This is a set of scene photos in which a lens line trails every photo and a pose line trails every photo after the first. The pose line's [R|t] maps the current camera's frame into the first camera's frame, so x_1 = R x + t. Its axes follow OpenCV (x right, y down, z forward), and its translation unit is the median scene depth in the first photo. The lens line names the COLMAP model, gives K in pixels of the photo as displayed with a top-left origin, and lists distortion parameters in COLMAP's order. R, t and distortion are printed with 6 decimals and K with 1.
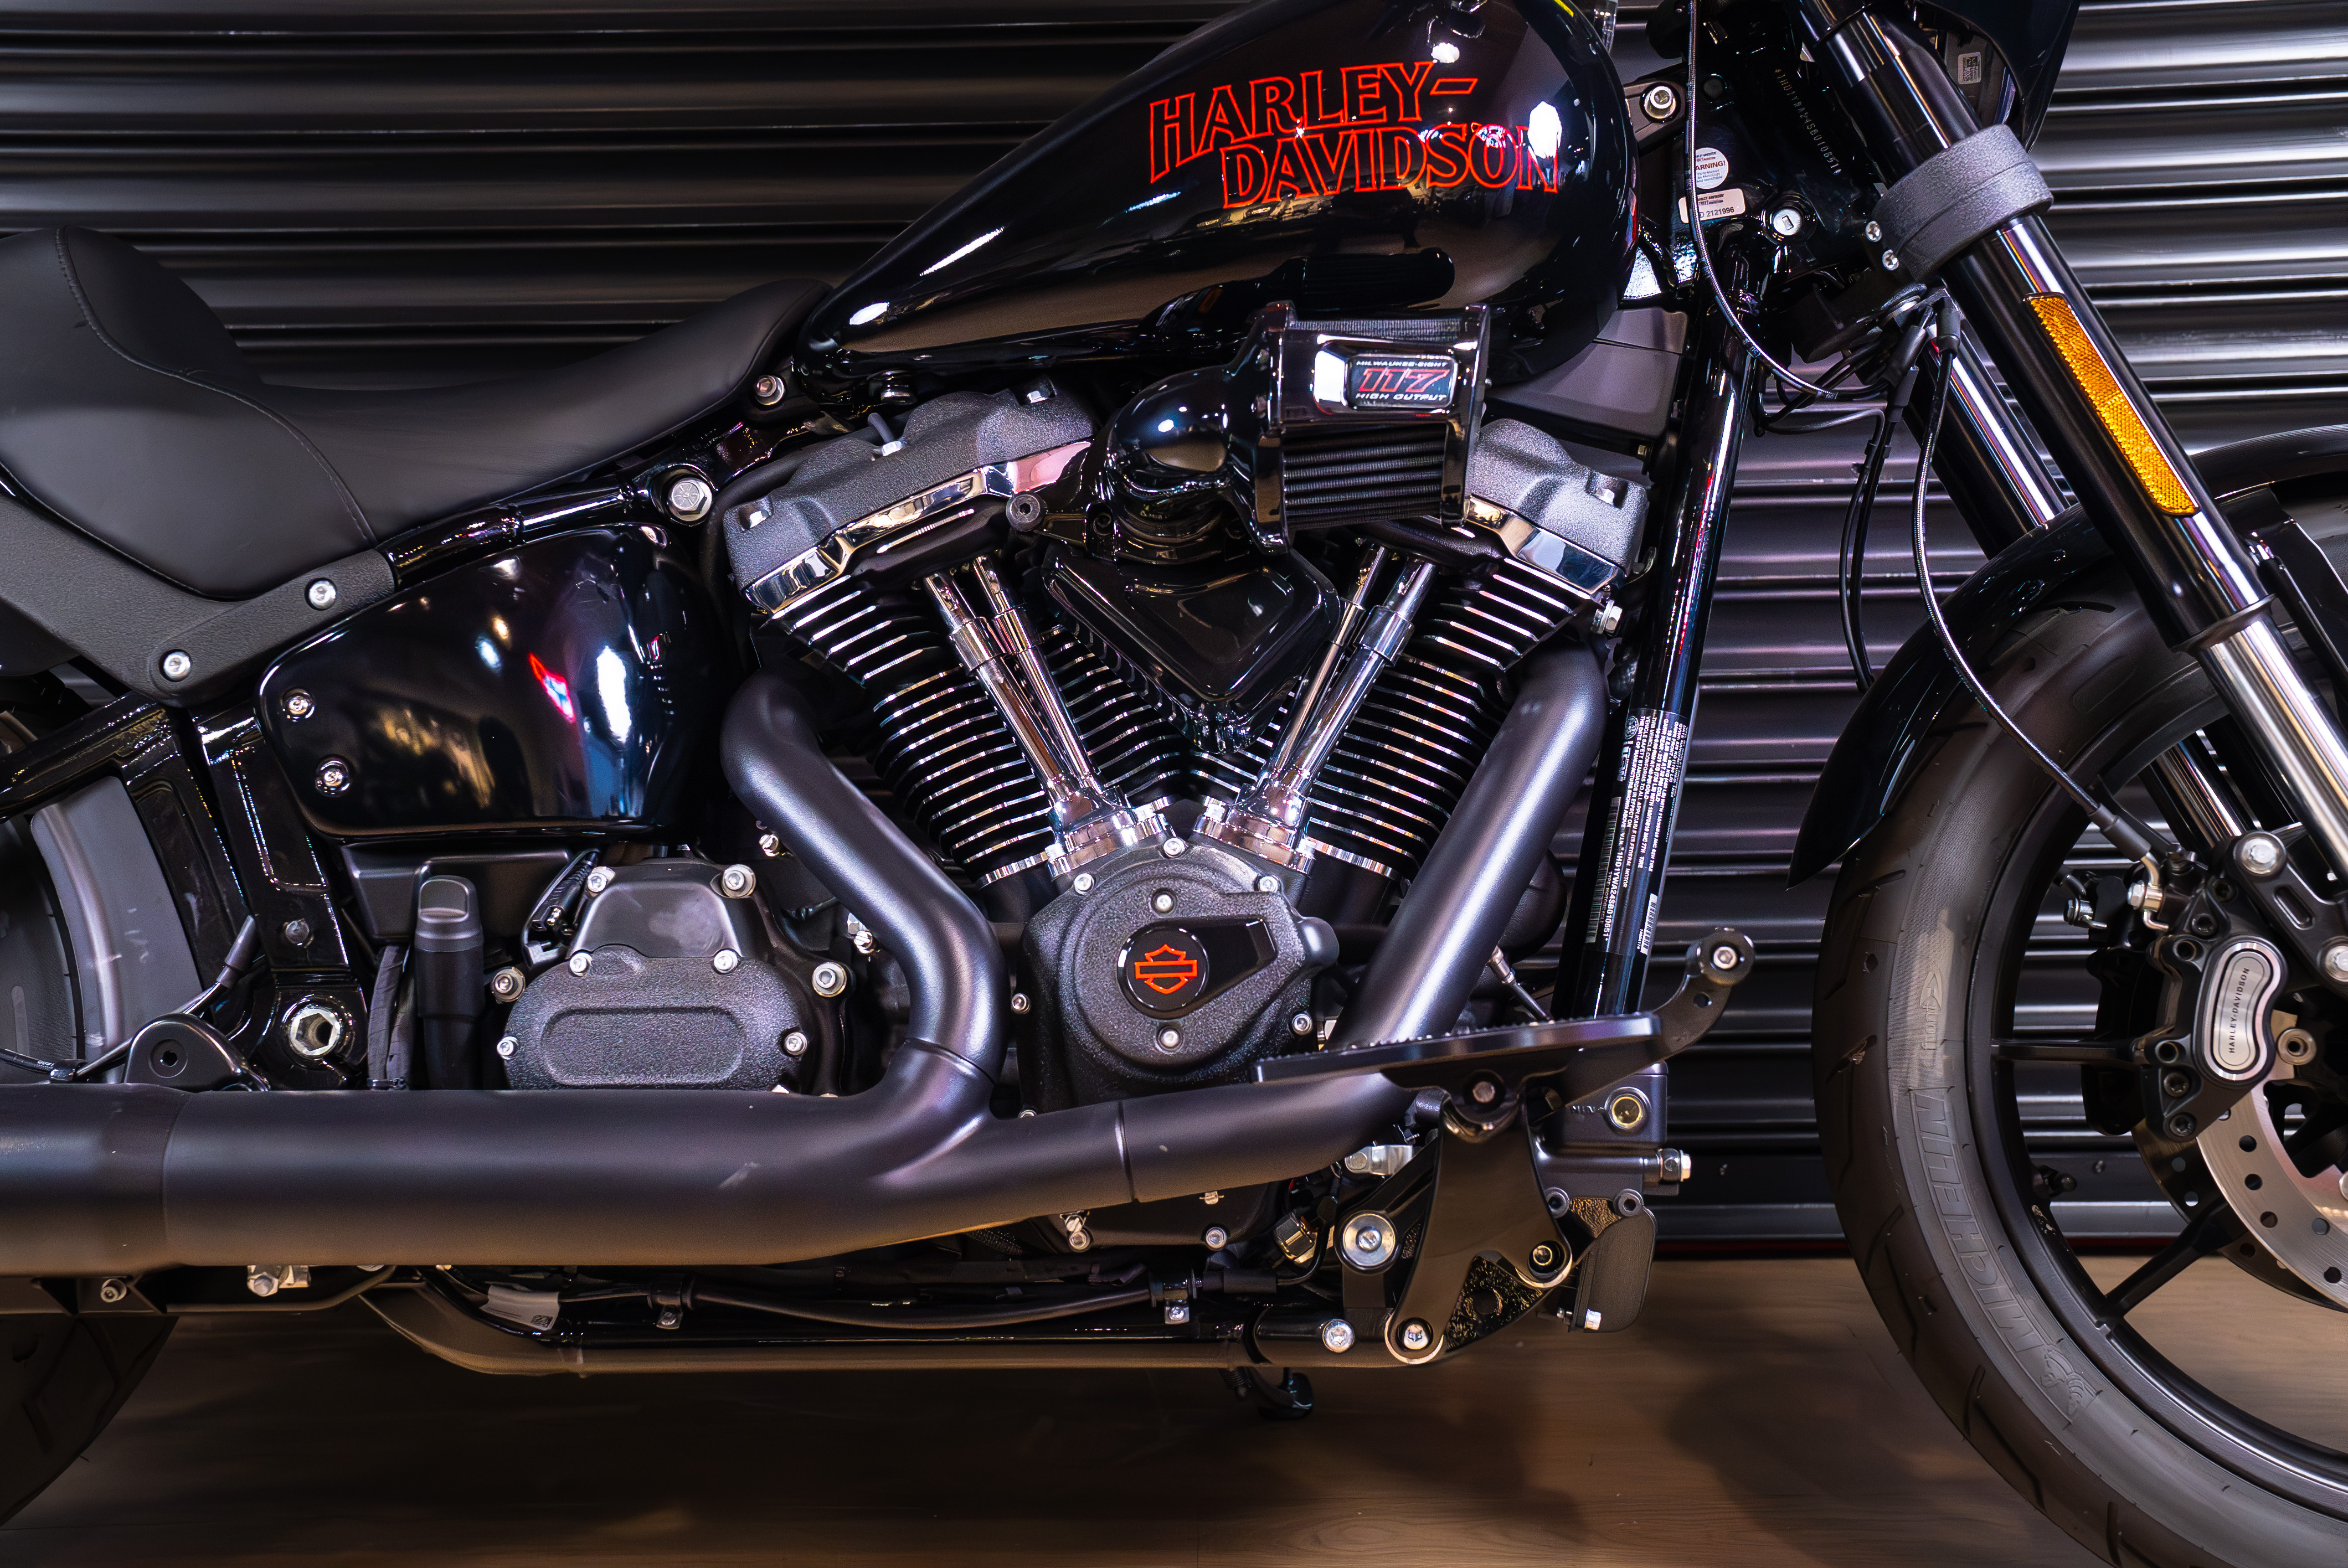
lens RADIAL K [[2722.0, 0, 1161.7], [0, 2722.0, 752.1], [0, 0, 1]] dist [0.105132, 0.000000]
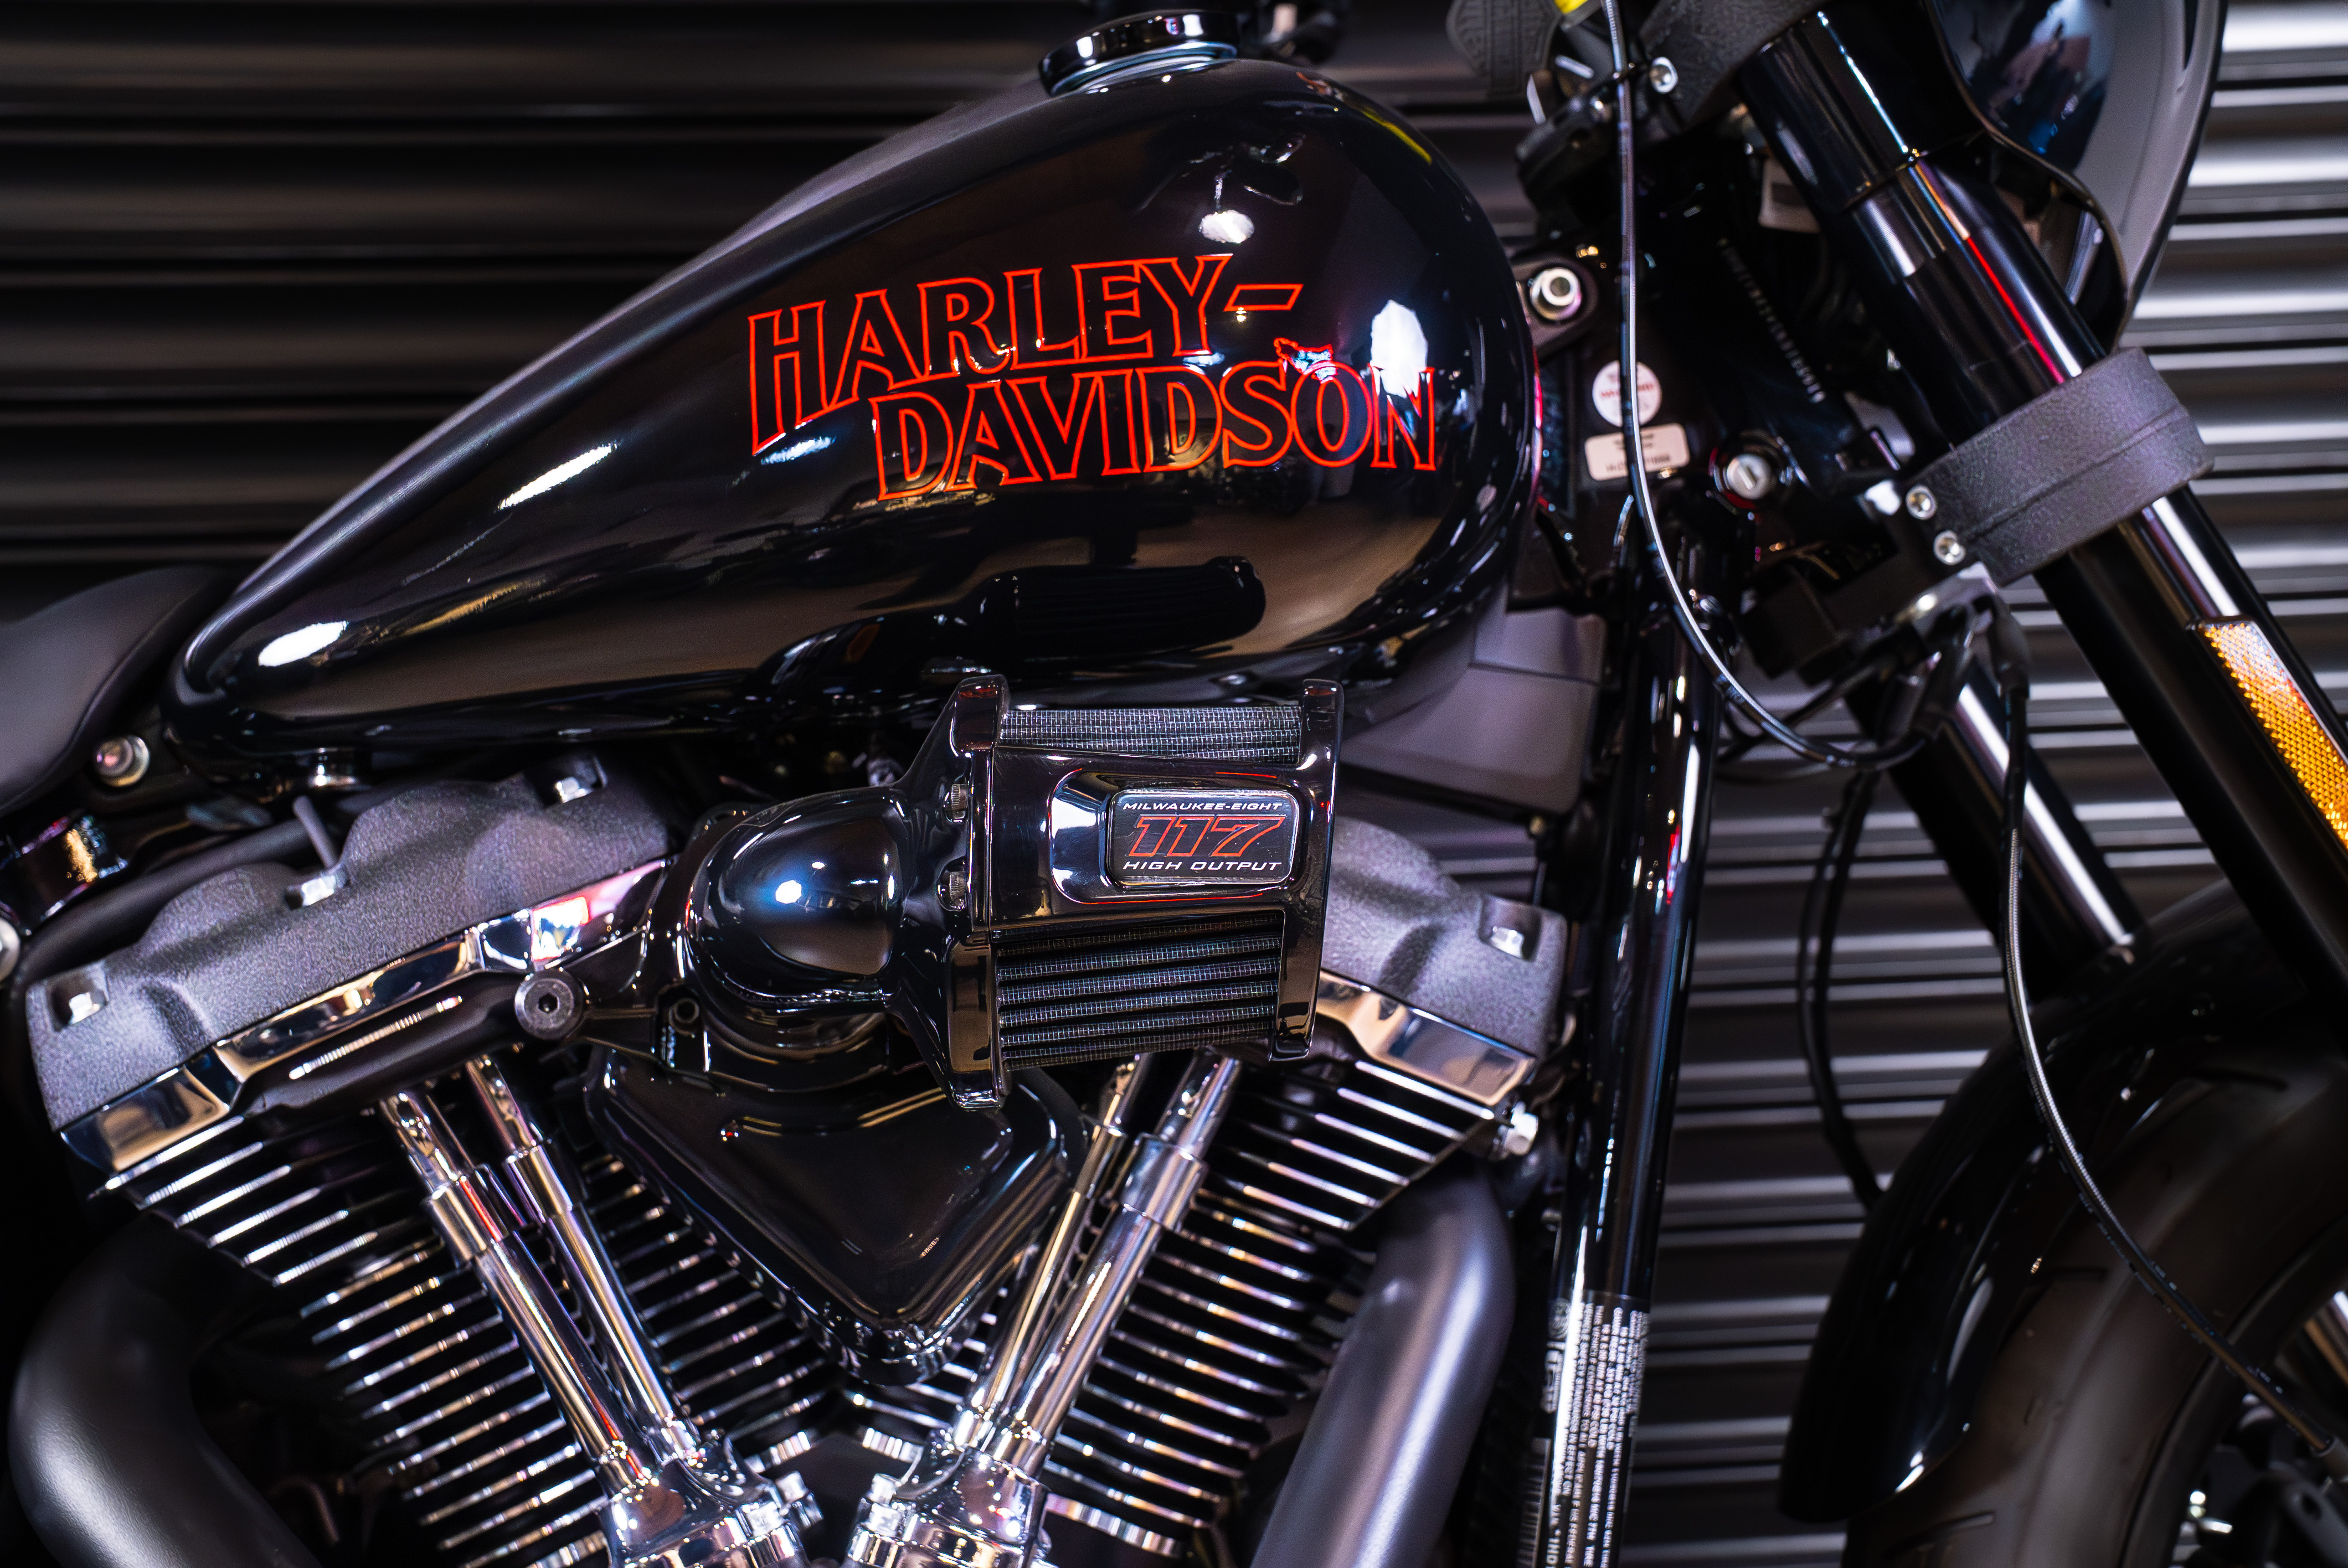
lens RADIAL K [[2678.0, 0, 1151.7], [0, 2678.0, 780.4], [0, 0, 1]] dist [0.097050, 0.000000]
pose [[0.992371, -0.022853, 0.121155, 0.009271], [0.021366, 0.999680, 0.013559, -0.140973], [-0.121426, -0.010867, 0.992541, 0.408089]]
